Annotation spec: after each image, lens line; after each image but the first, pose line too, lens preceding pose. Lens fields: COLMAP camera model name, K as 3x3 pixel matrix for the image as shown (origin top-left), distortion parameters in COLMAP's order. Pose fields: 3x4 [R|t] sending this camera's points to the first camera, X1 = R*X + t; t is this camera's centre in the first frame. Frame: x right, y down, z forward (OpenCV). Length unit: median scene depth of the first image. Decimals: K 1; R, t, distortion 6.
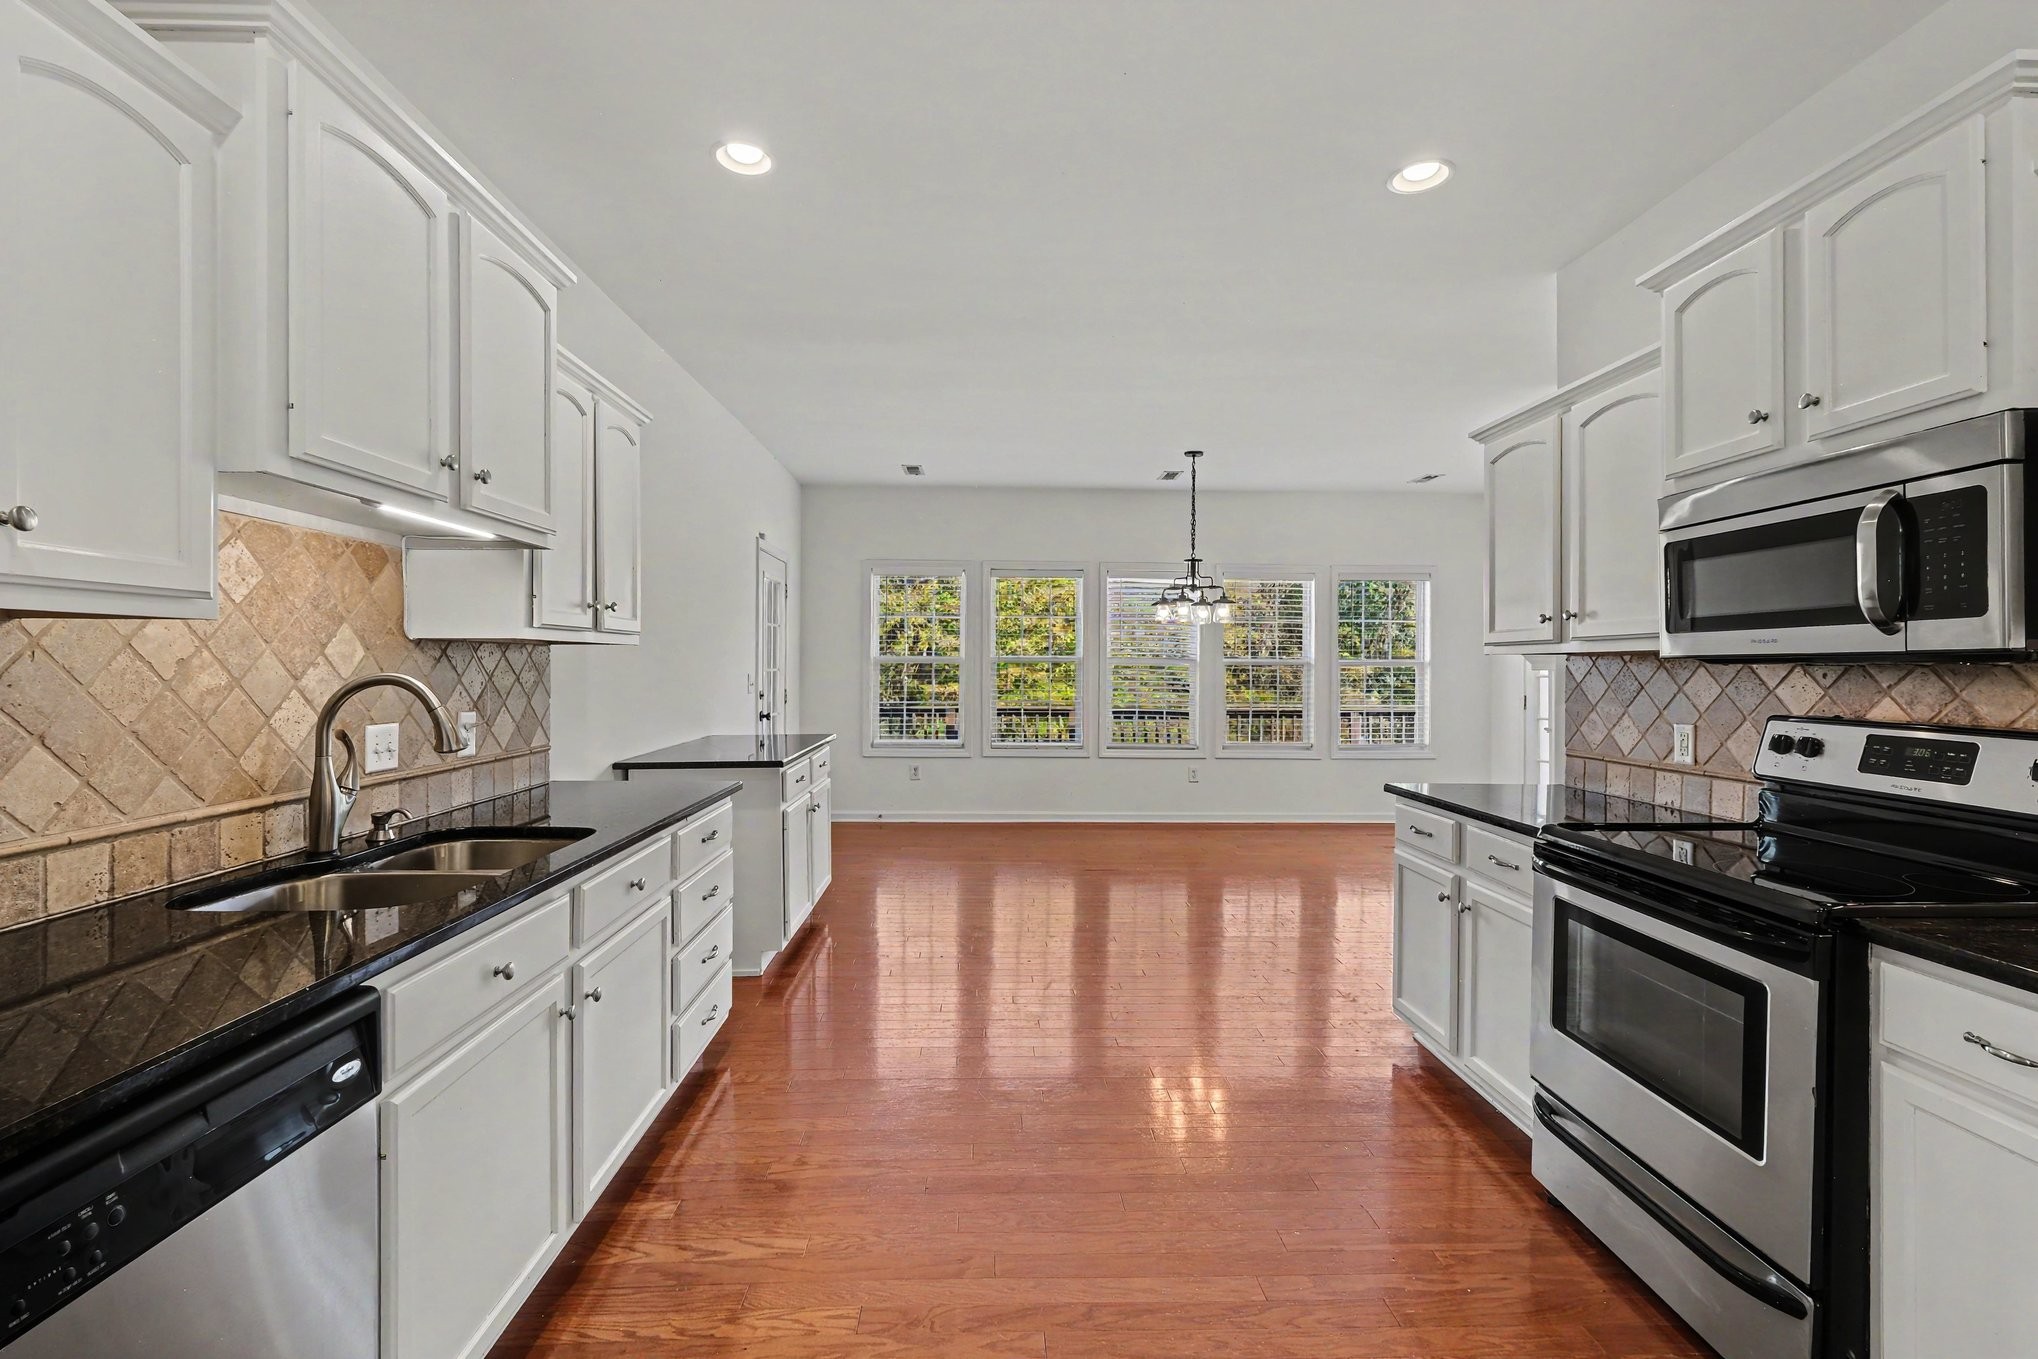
lens RADIAL K [[901.2, 0, 1015.9], [0, 901.2, 668.3], [0, 0, 1]] dist [-0.001378, 0.000371]
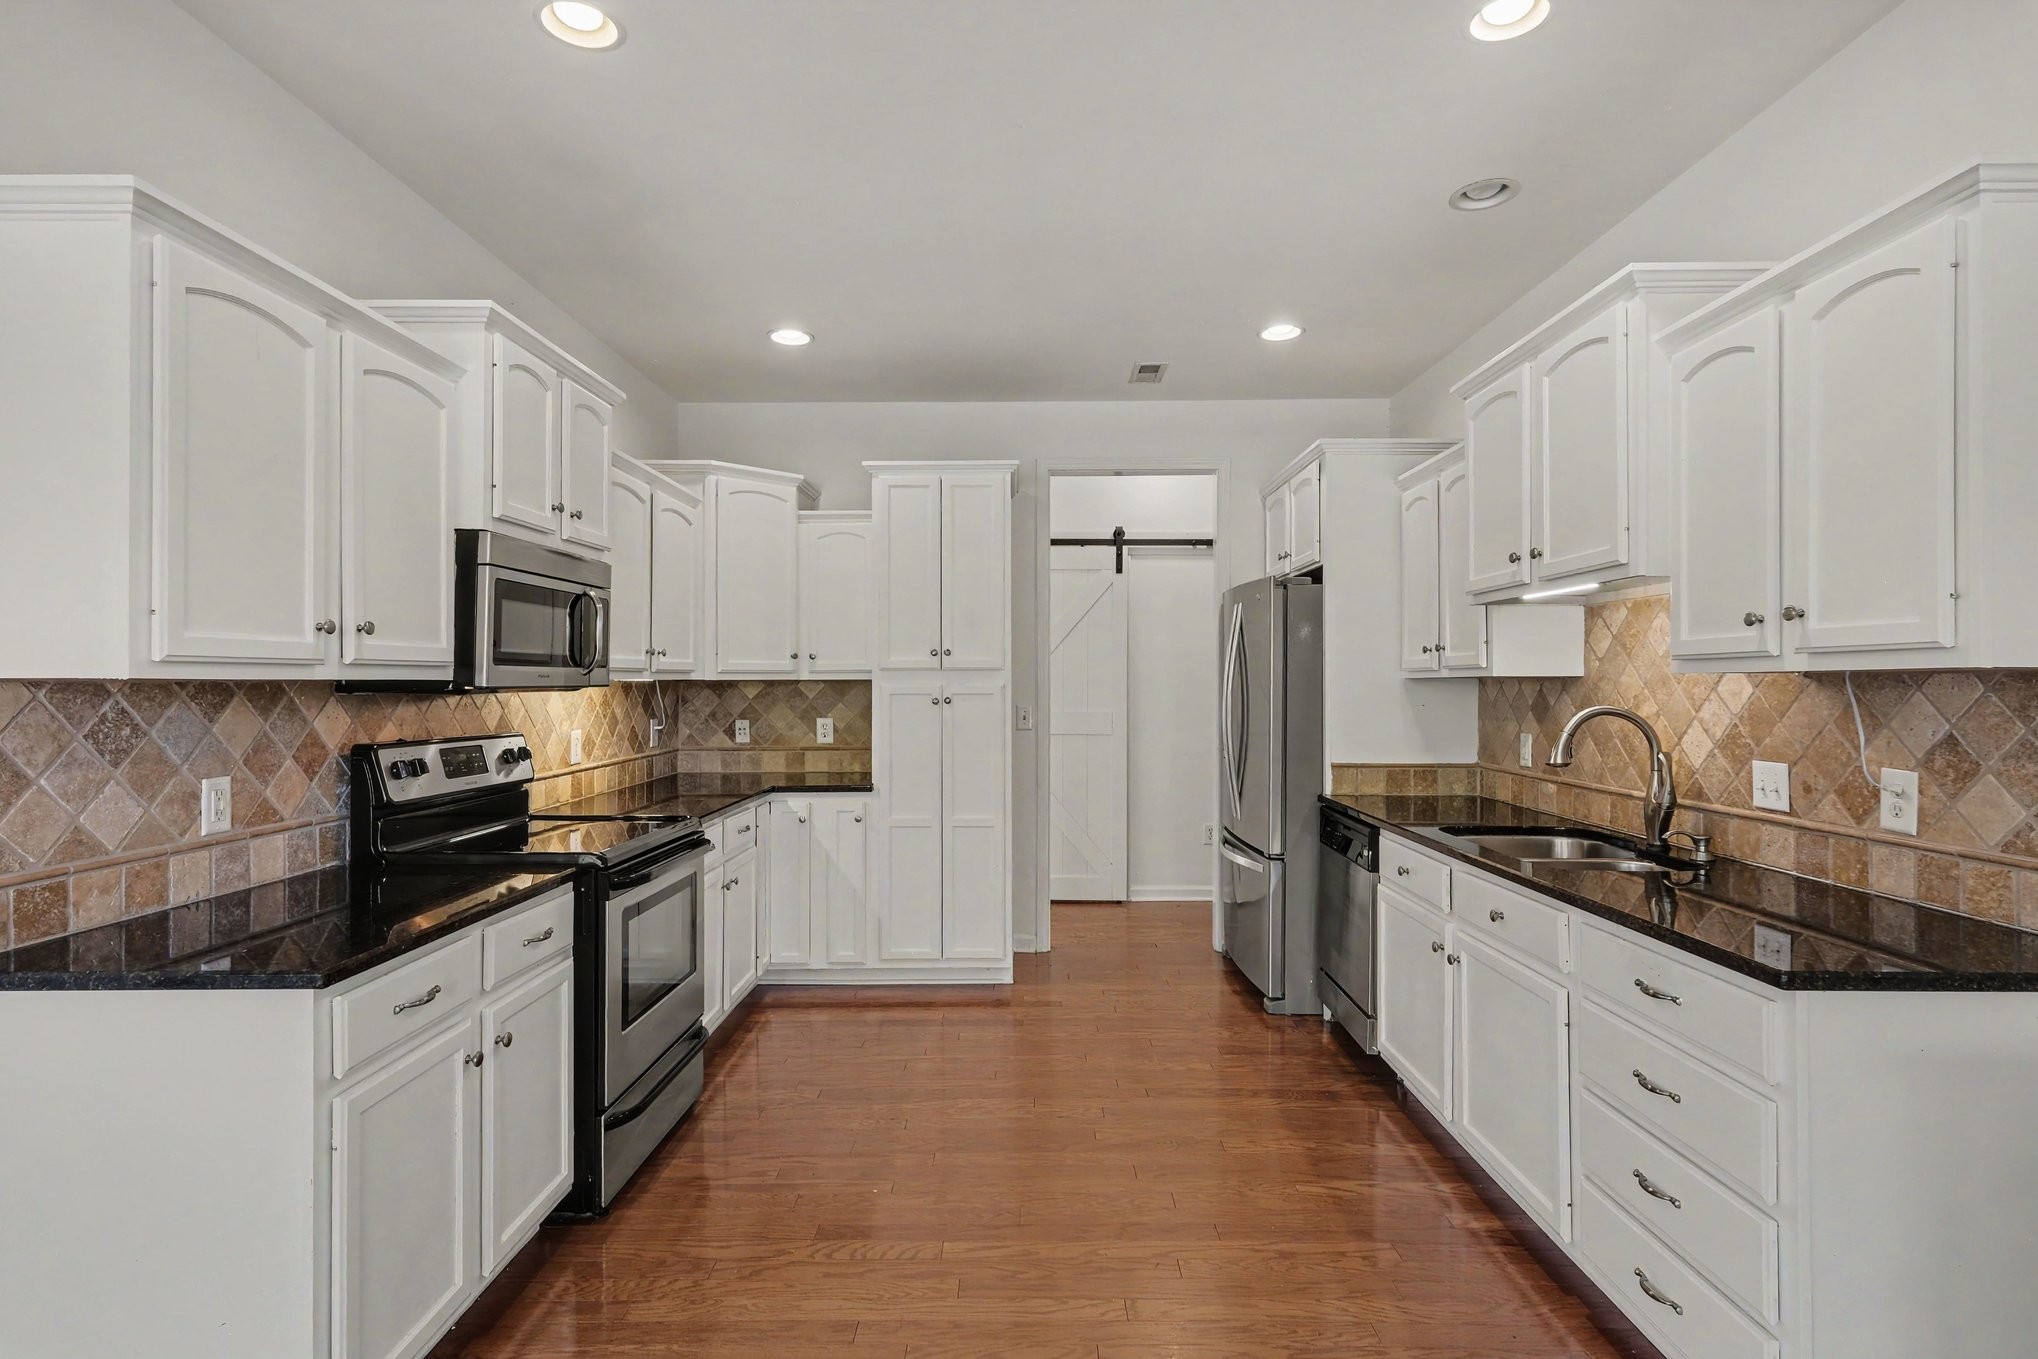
lens RADIAL K [[1024.4, 0, 1019.0], [0, 1024.4, 679.5], [0, 0, 1]] dist [0.002997, 0.001133]
pose [[-0.999270, -0.004557, 0.037919, 0.076567], [-0.004684, 0.999984, -0.003244, -0.020842], [-0.037904, -0.003419, -0.999276, 2.147814]]
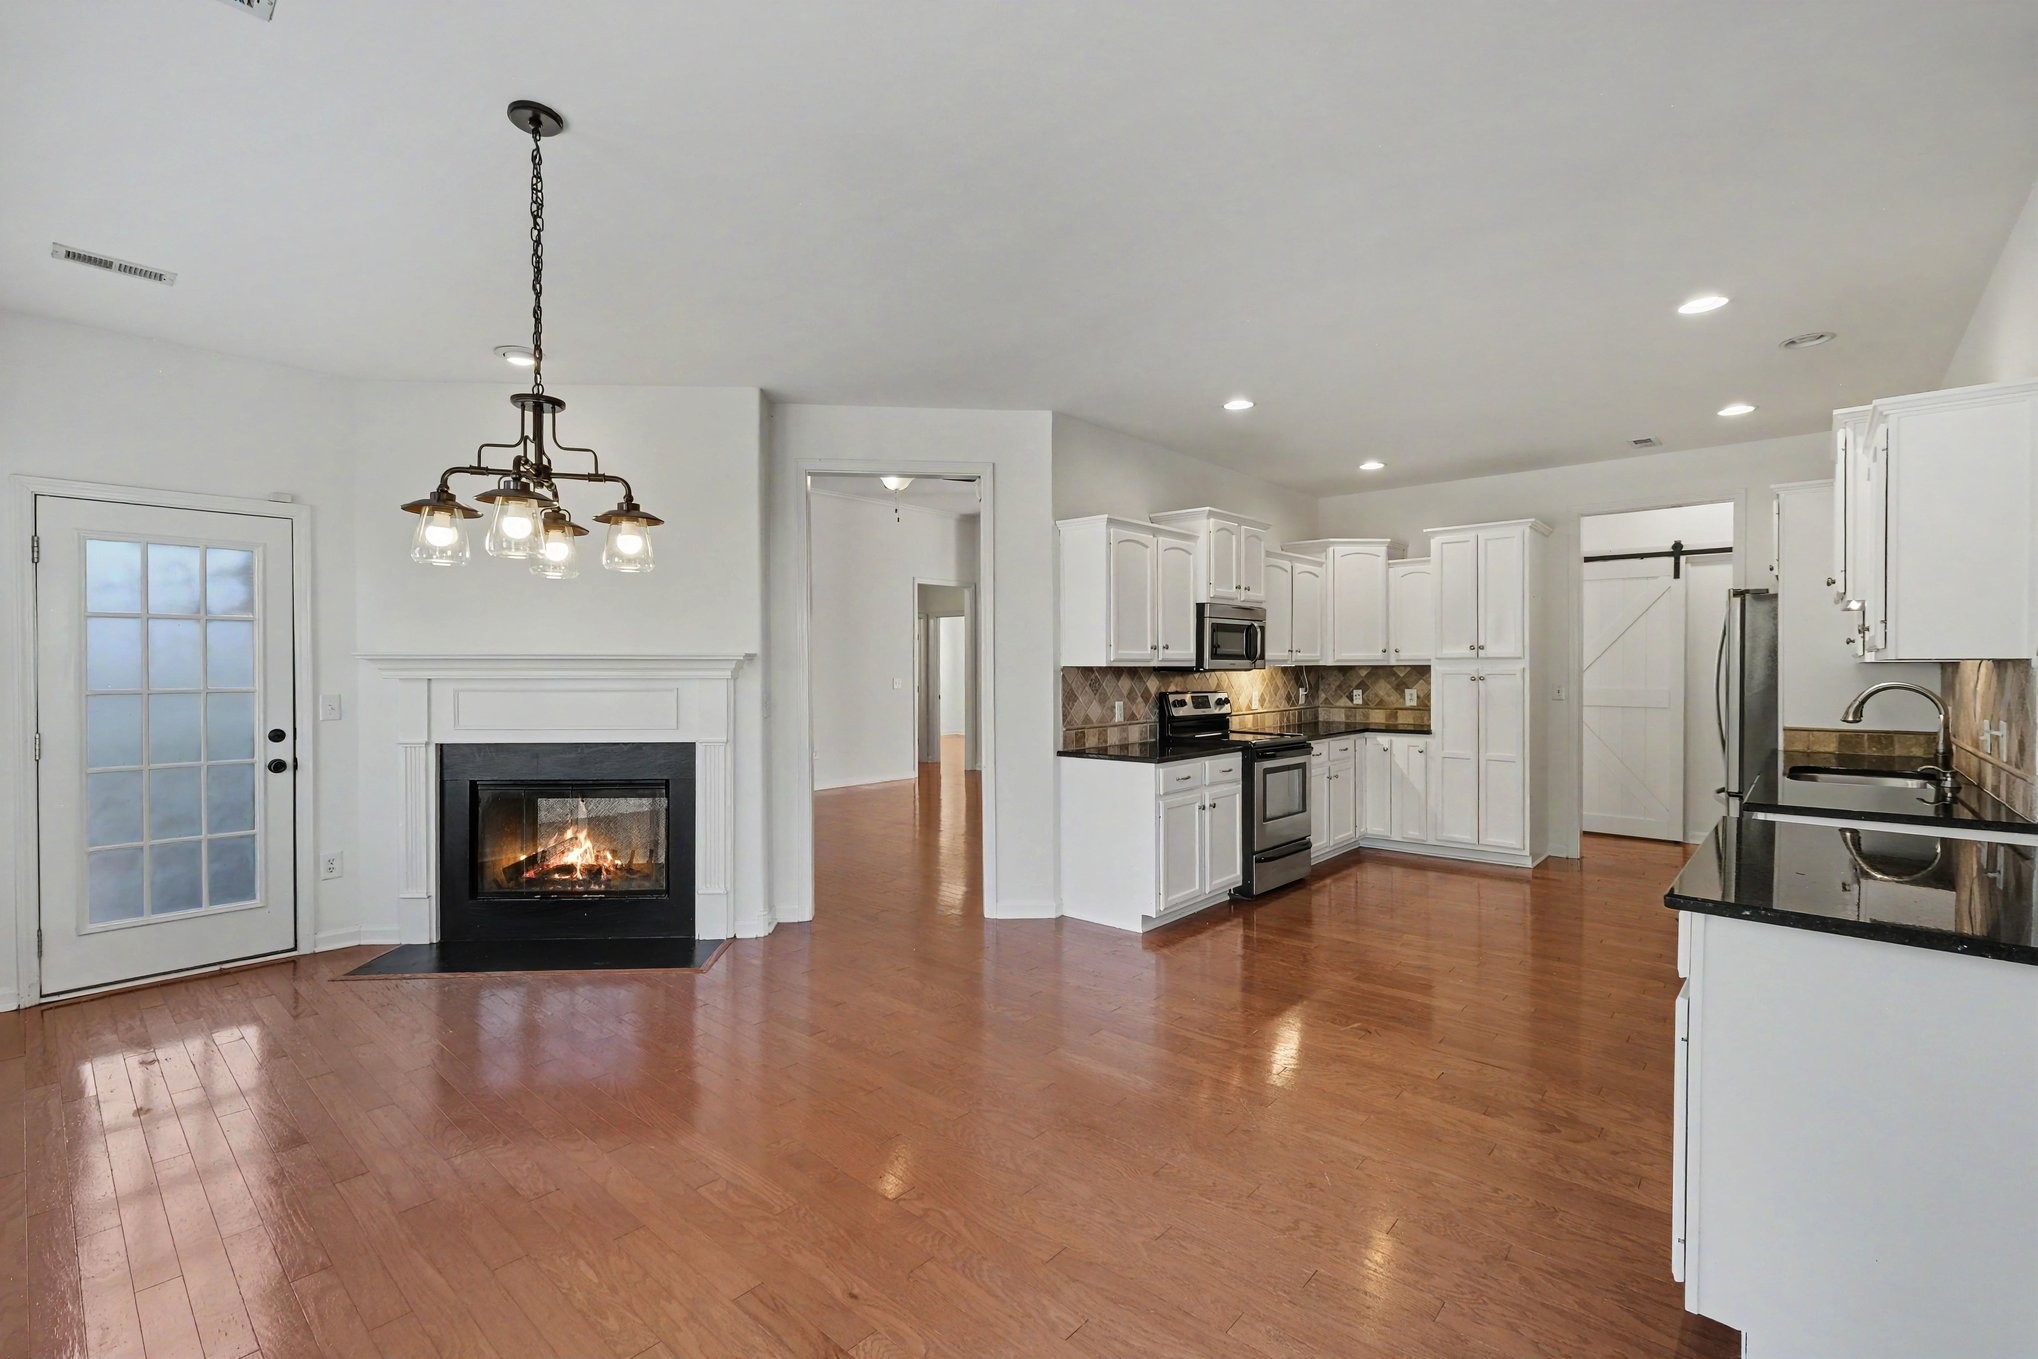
lens RADIAL K [[901.2, 0, 1015.9], [0, 901.2, 668.3], [0, 0, 1]] dist [-0.001378, 0.000371]
pose [[-0.731206, -0.004162, 0.682144, -0.546670], [-0.001837, 0.999990, 0.004133, -0.024161], [-0.682154, 0.001769, -0.731206, 3.126814]]
